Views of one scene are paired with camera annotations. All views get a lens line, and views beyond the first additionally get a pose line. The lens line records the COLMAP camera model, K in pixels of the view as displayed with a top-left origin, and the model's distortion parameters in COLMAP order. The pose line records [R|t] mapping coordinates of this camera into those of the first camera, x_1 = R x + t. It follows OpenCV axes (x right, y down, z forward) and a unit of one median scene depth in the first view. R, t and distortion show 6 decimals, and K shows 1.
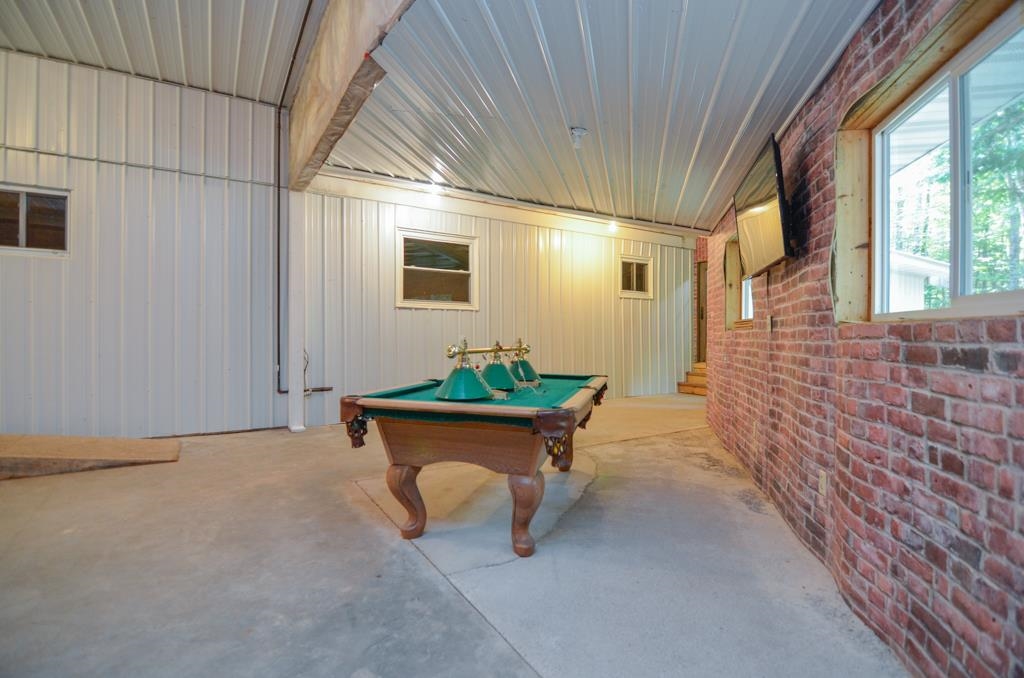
lens RADIAL K [[507.1, 0, 512.0], [0, 507.1, 339.0], [0, 0, 1]] dist [-0.011116, -0.000182]
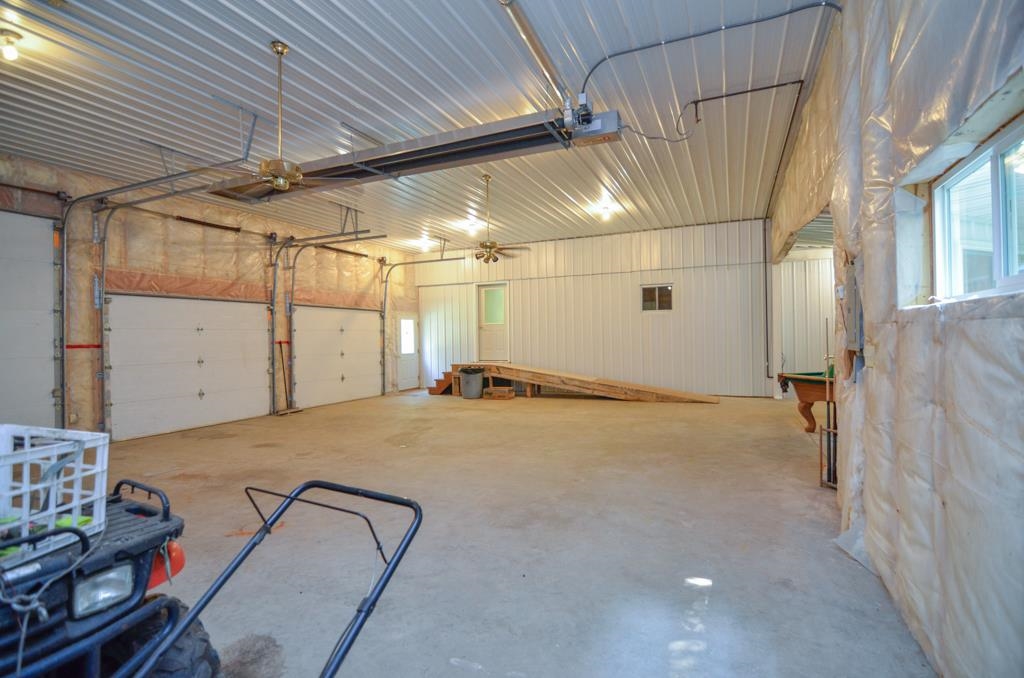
lens RADIAL K [[507.1, 0, 512.0], [0, 507.1, 339.0], [0, 0, 1]] dist [-0.011116, -0.000182]
pose [[0.582100, -0.014664, -0.812985, 0.586247], [0.014084, 0.999869, -0.007950, -0.035919], [0.812996, -0.006822, 0.582230, -0.973969]]
